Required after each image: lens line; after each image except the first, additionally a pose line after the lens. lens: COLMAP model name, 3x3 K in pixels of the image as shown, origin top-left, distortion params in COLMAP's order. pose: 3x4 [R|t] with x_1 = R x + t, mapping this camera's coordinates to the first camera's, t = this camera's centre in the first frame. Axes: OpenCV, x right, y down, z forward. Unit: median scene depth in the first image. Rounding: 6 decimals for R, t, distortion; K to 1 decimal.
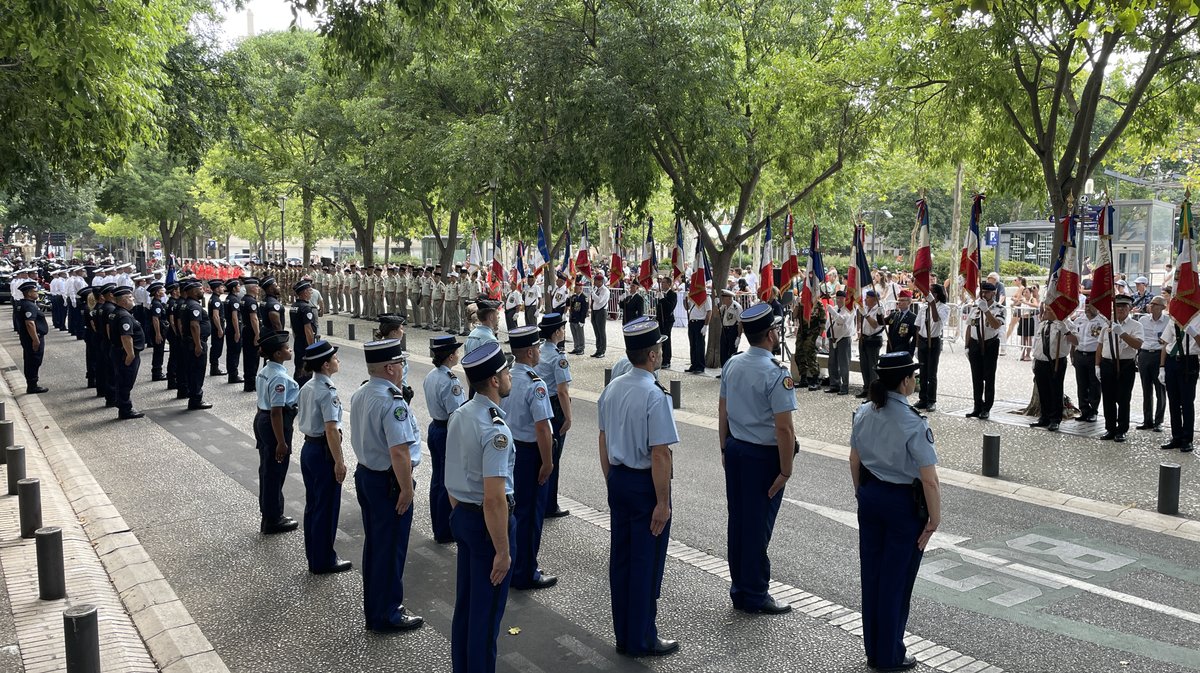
lens RADIAL K [[904.8, 0, 602.1], [0, 904.8, 343.3], [0, 0, 1]] dist [0.084188, -0.099463]
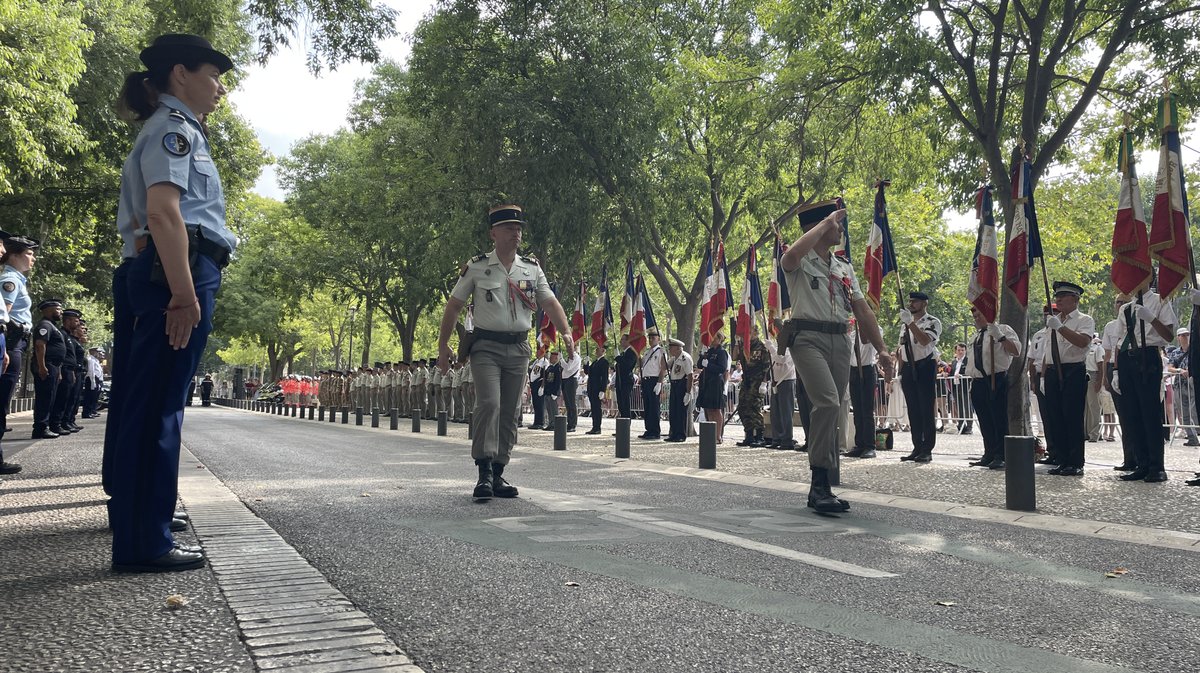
lens RADIAL K [[904.8, 0, 625.4], [0, 904.8, 332.3], [0, 0, 1]] dist [0.084188, -0.099463]
pose [[0.987447, -0.003019, -0.157922, 0.263845], [-0.026659, 0.982289, -0.185467, 0.113432], [0.155685, 0.187349, 0.969878, 0.165678]]
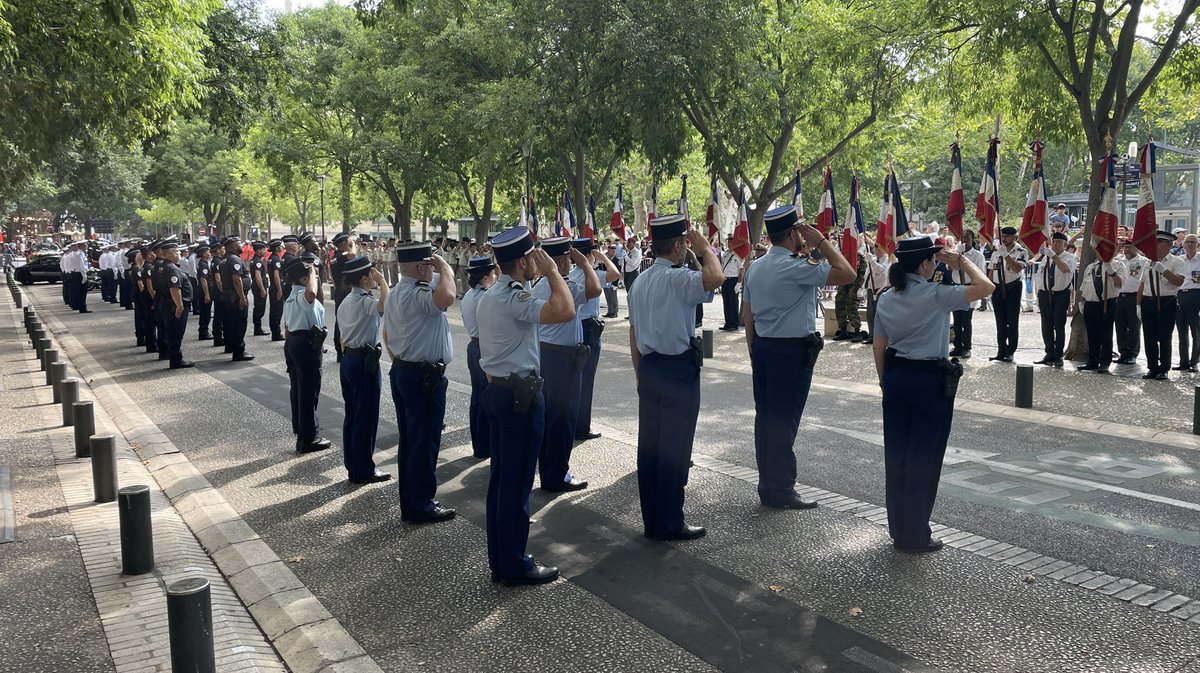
lens RADIAL K [[904.8, 0, 604.1], [0, 904.8, 338.8], [0, 0, 1]] dist [0.084188, -0.099463]
pose [[0.999221, -0.008761, -0.038473, 0.004260], [0.009025, 0.999937, 0.006691, 0.040541], [0.038412, -0.007033, 0.999237, -0.009775]]
